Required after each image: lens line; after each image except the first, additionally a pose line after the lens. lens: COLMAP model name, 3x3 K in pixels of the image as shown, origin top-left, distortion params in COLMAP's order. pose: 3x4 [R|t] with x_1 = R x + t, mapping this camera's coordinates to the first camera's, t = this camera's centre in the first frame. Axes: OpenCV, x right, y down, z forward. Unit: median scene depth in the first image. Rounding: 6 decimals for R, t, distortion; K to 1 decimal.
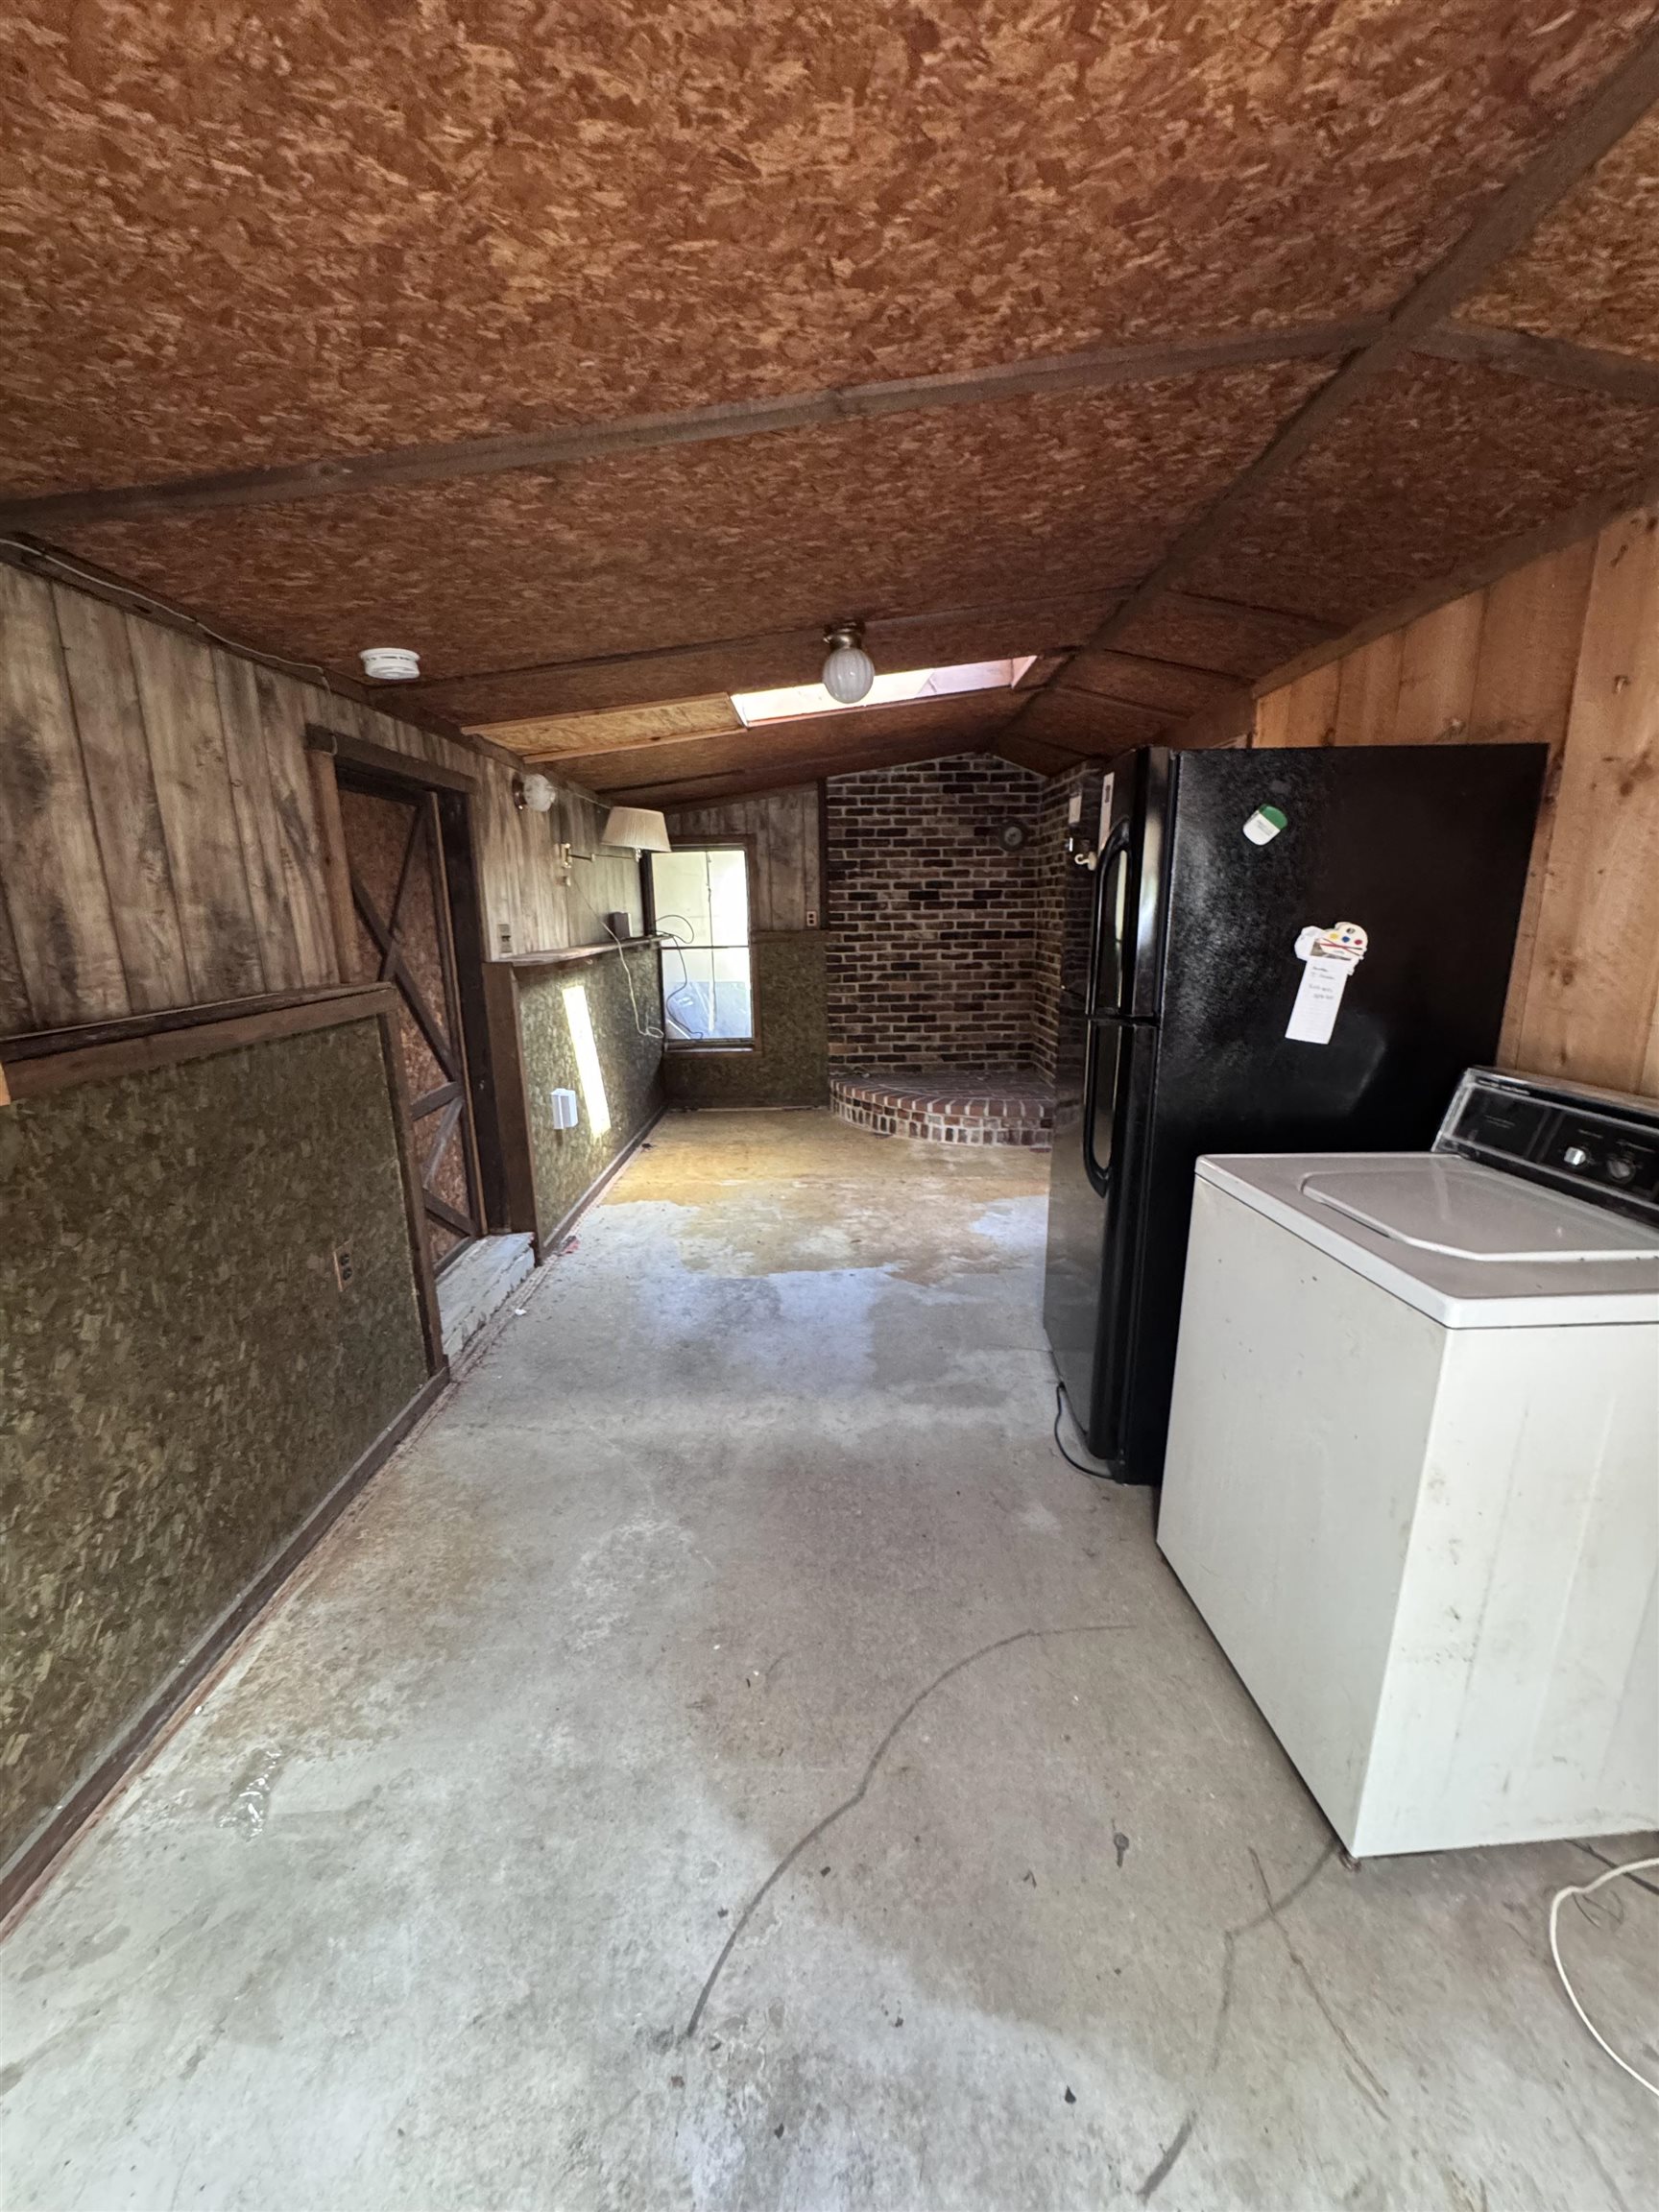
lens RADIAL K [[880.3, 0, 832.9], [0, 880.3, 1106.8], [0, 0, 1]] dist [-0.004373, 0.000637]
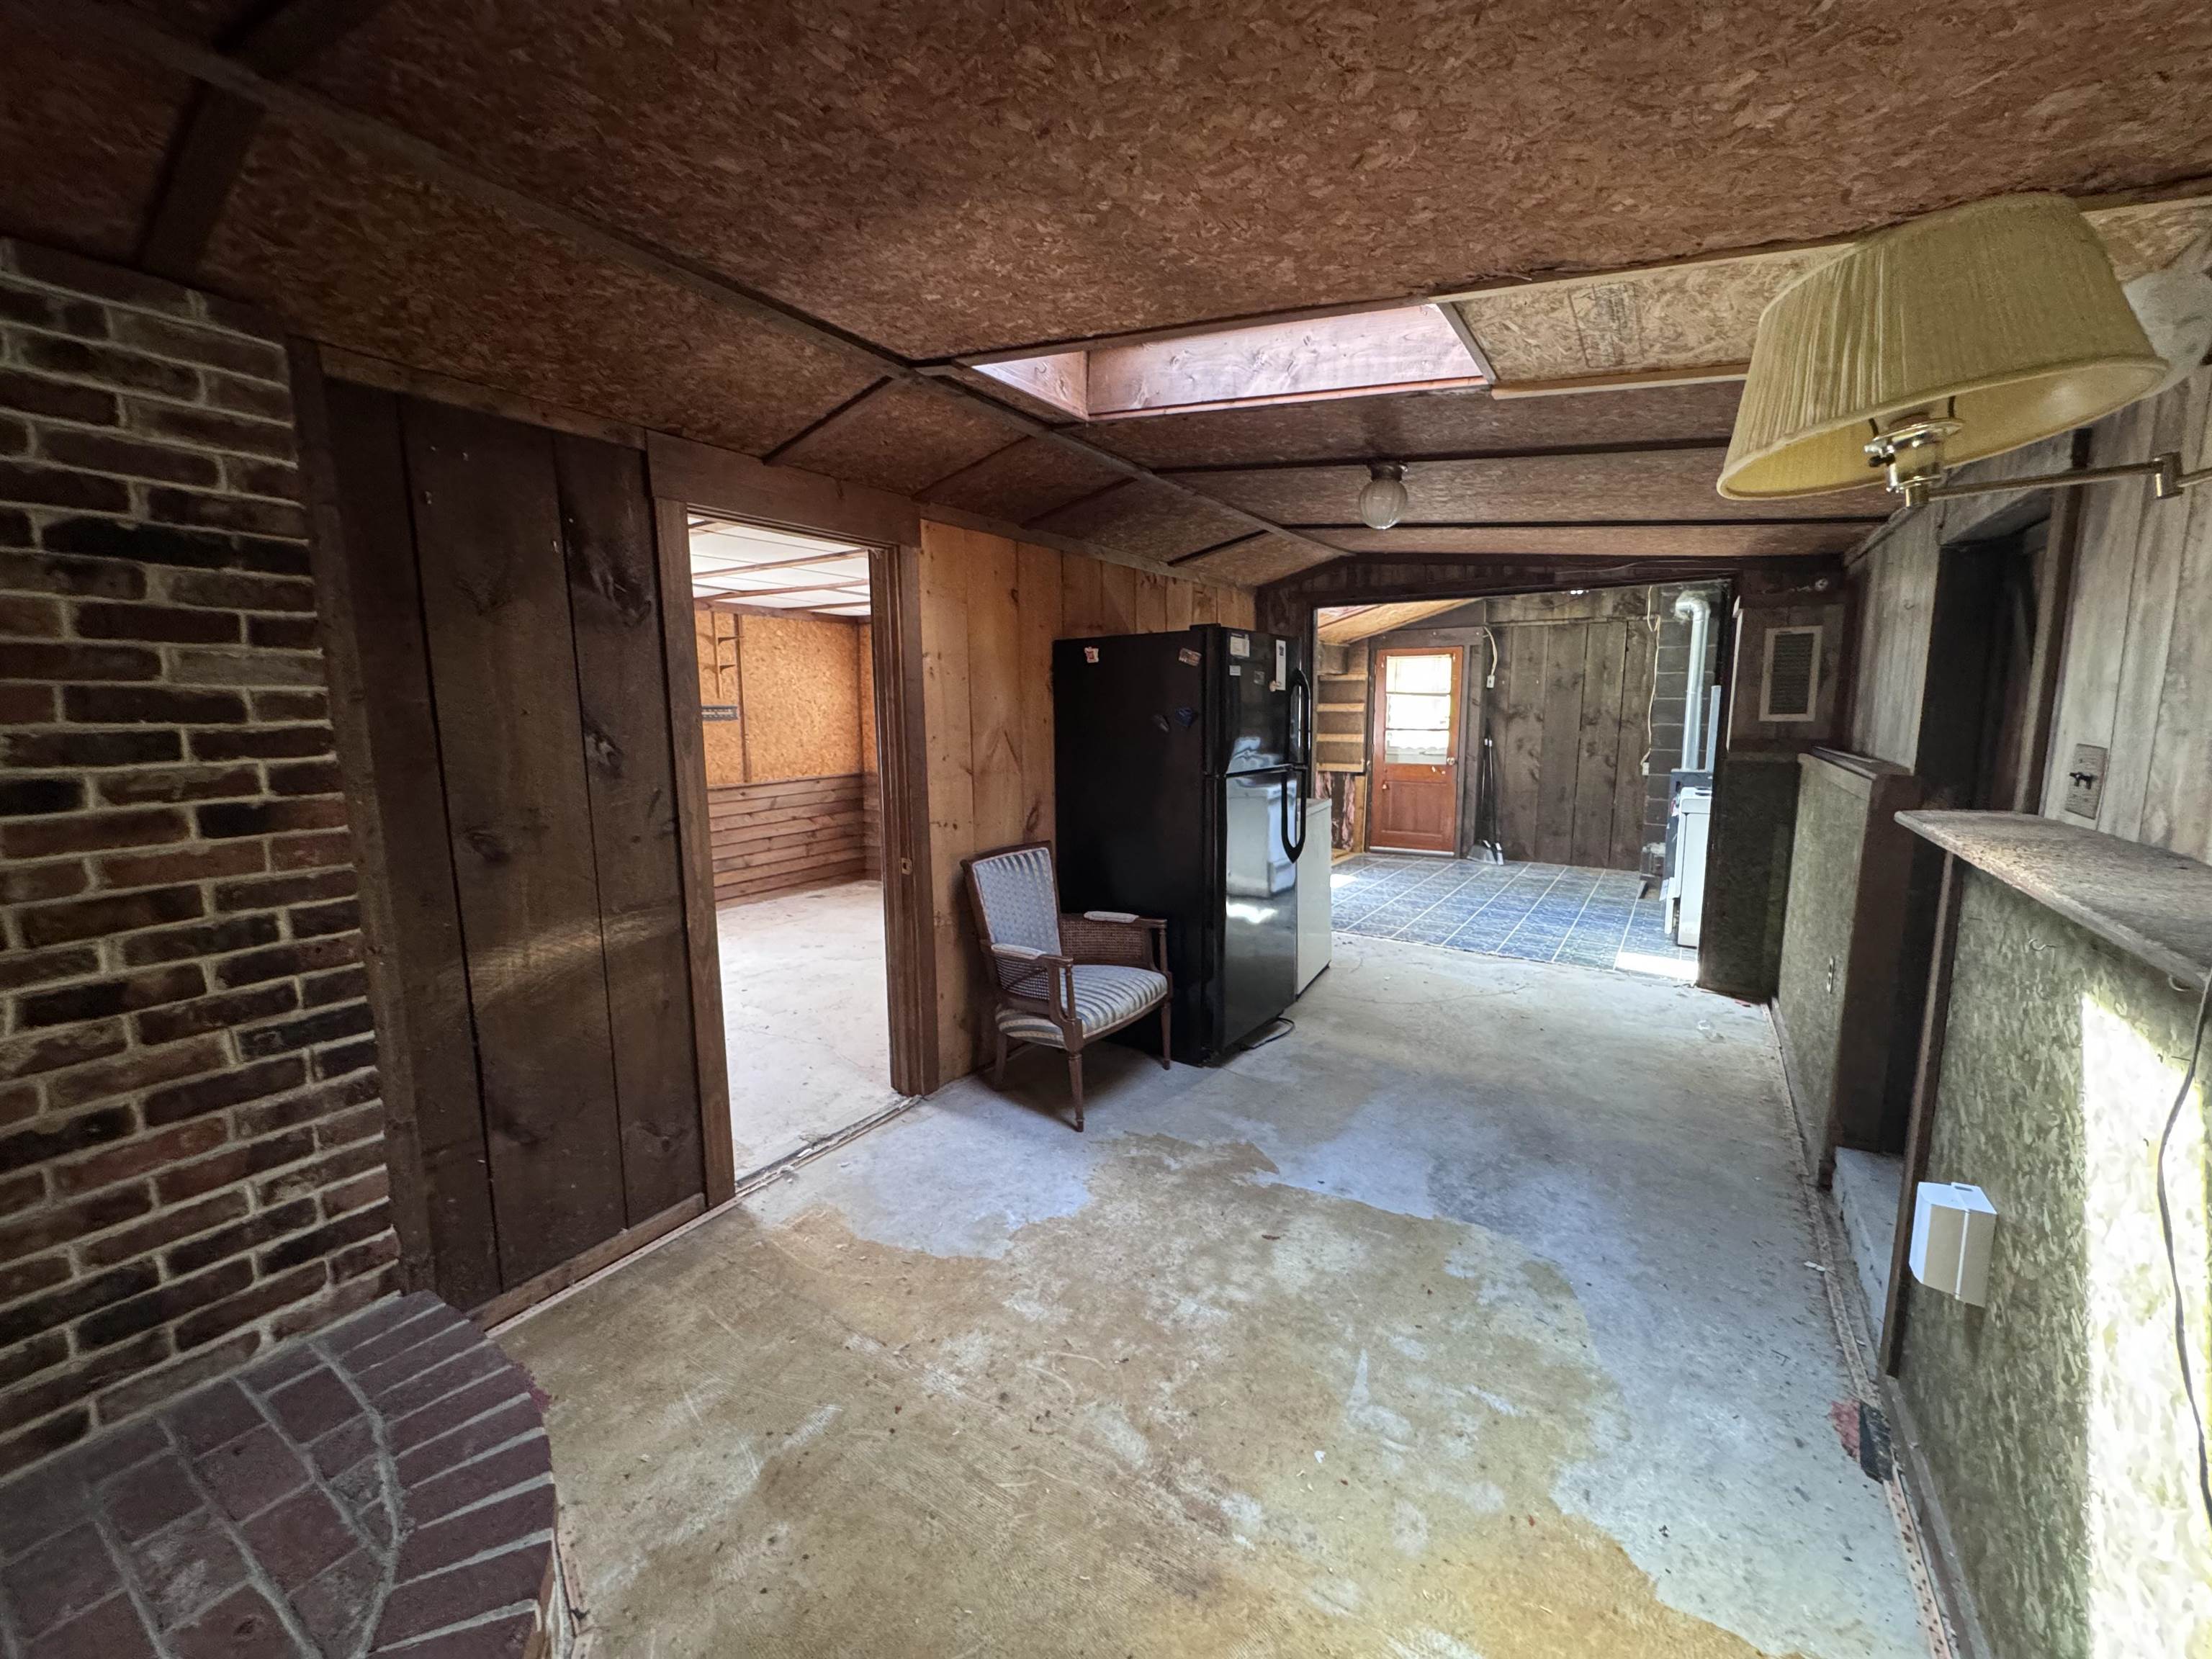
lens RADIAL K [[880.3, 0, 1107.9], [0, 880.3, 825.9], [0, 0, 1]] dist [-0.004373, 0.000637]
pose [[-0.843418, -0.048350, 0.535078, -0.138388], [0.145309, 0.938294, 0.313829, -0.236151], [-0.517234, 0.342441, -0.784349, 1.010588]]
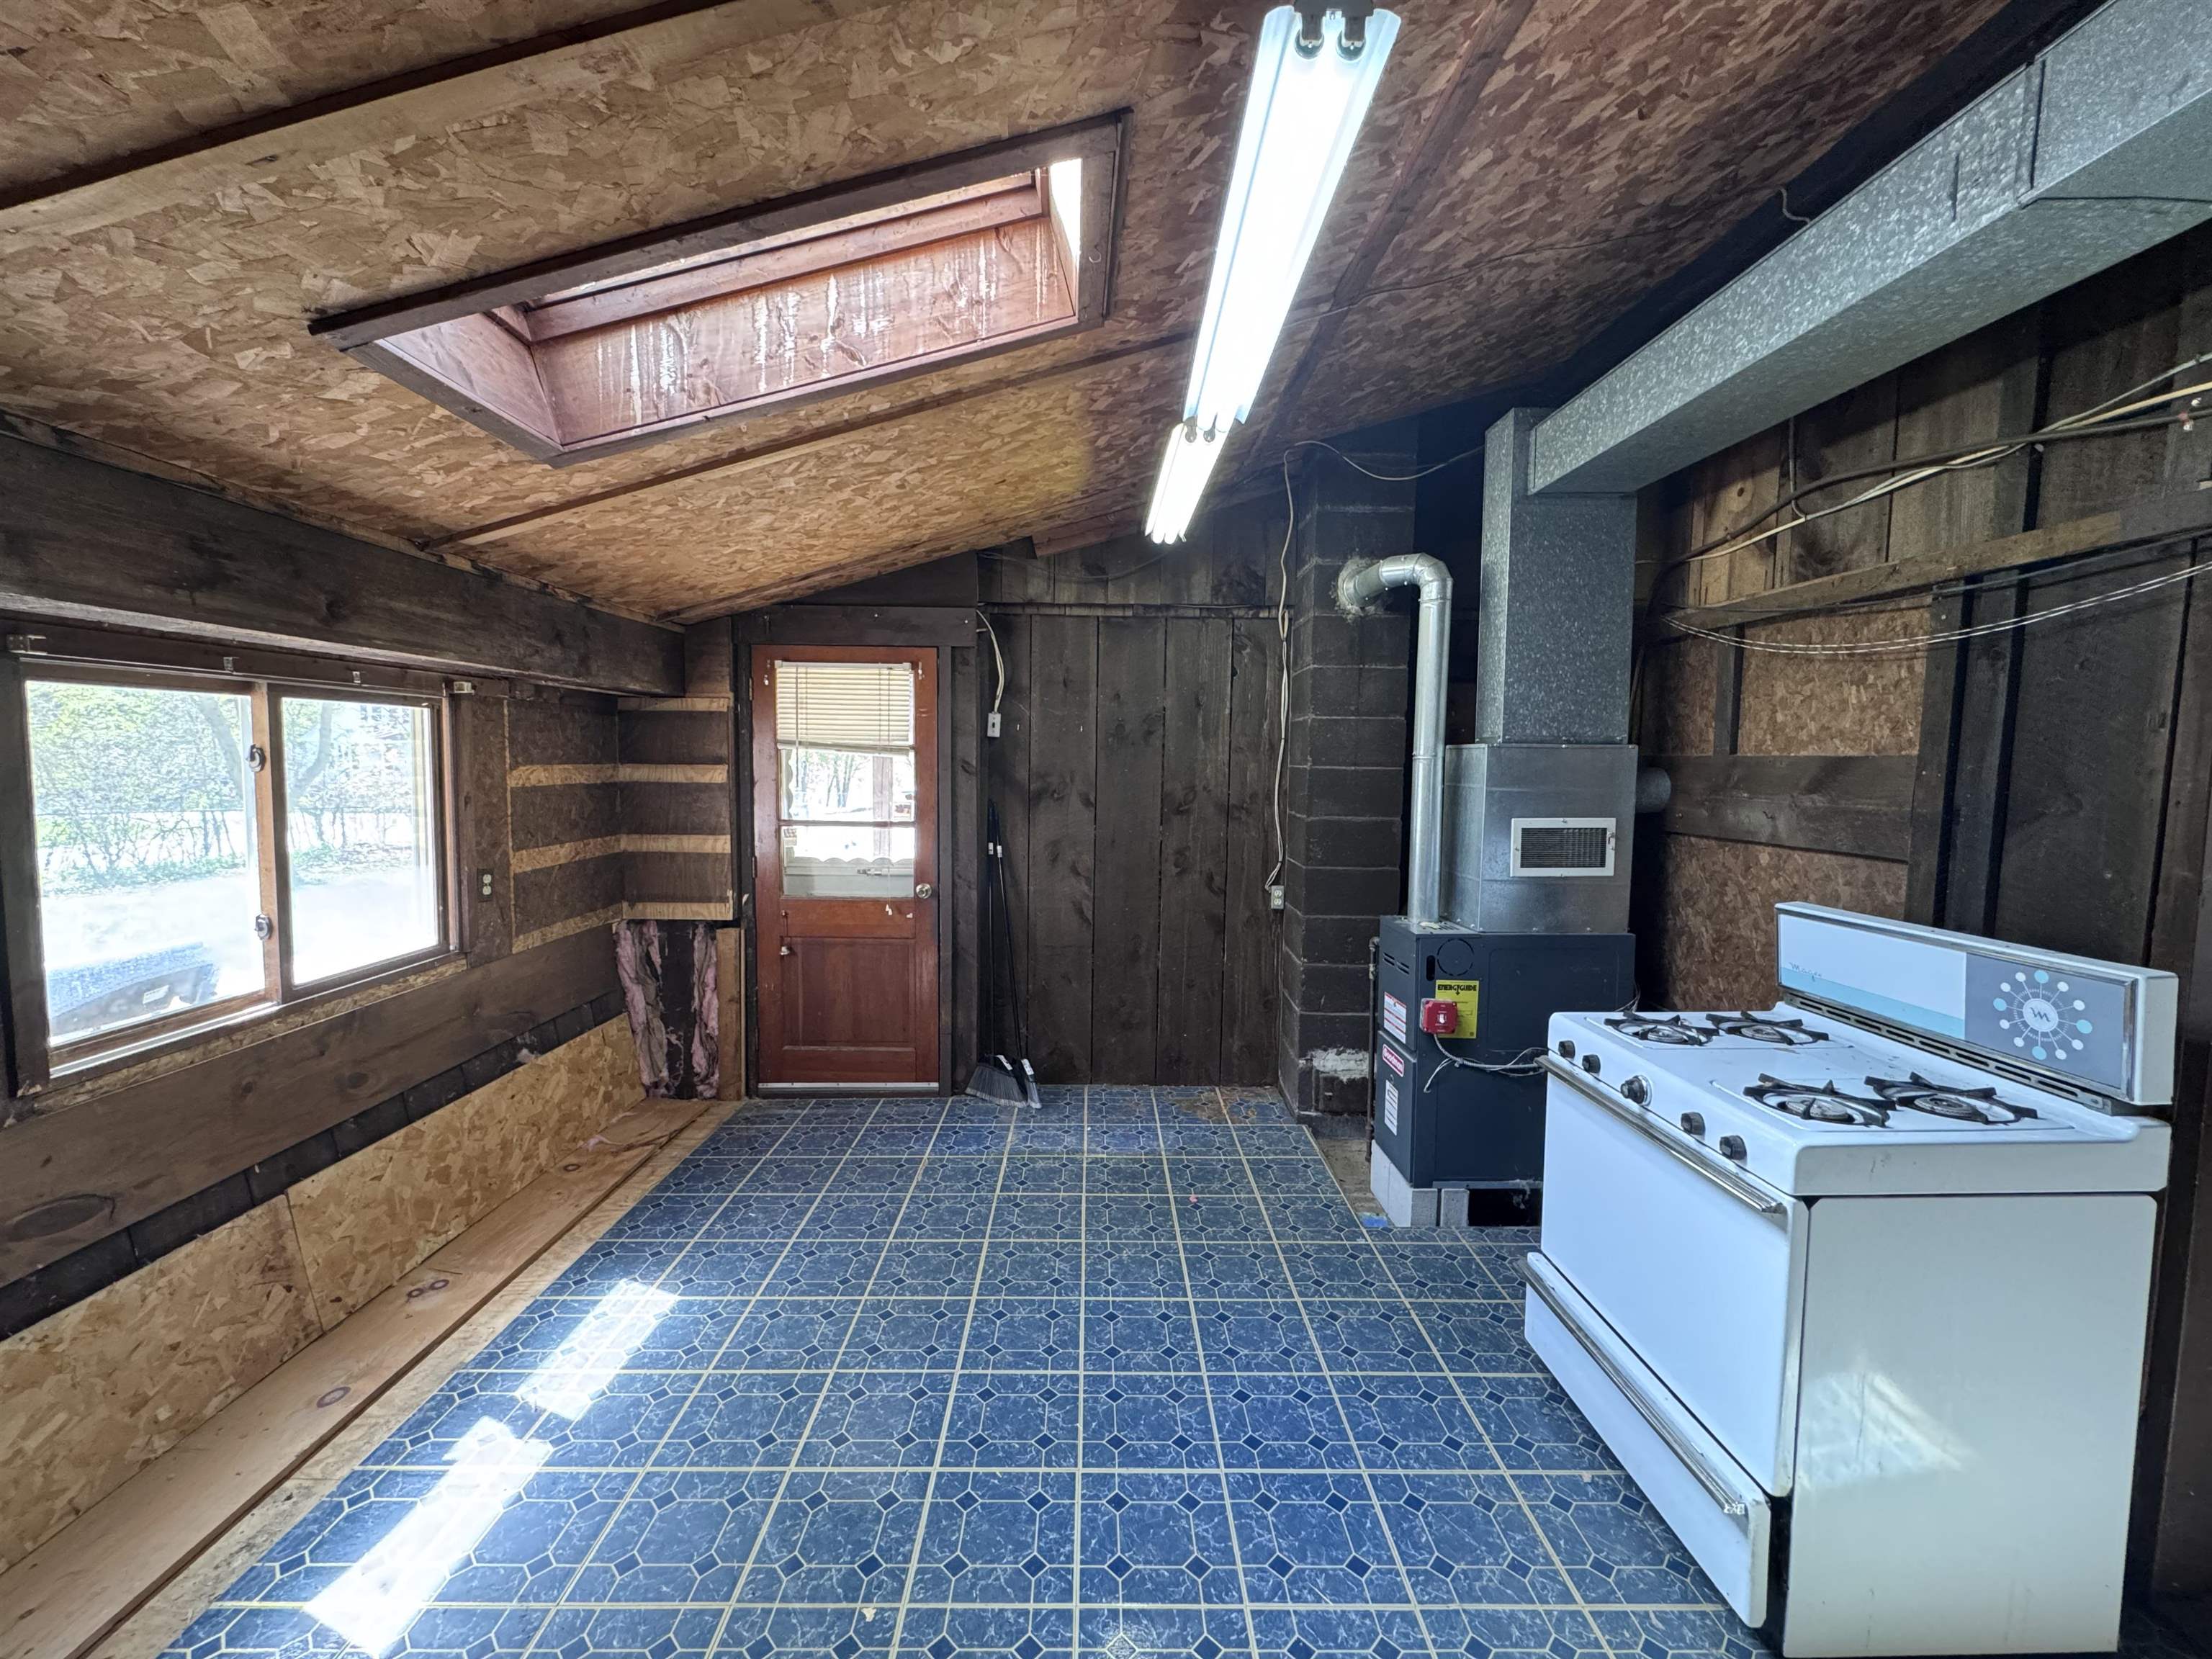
lens RADIAL K [[880.3, 0, 1111.3], [0, 880.3, 823.8], [0, 0, 1]] dist [-0.004373, 0.000637]
pose [[-0.999778, 0.007806, -0.019545, -0.073179], [0.001662, 0.955055, 0.296425, -0.165273], [0.020981, 0.296326, -0.954856, 0.695532]]
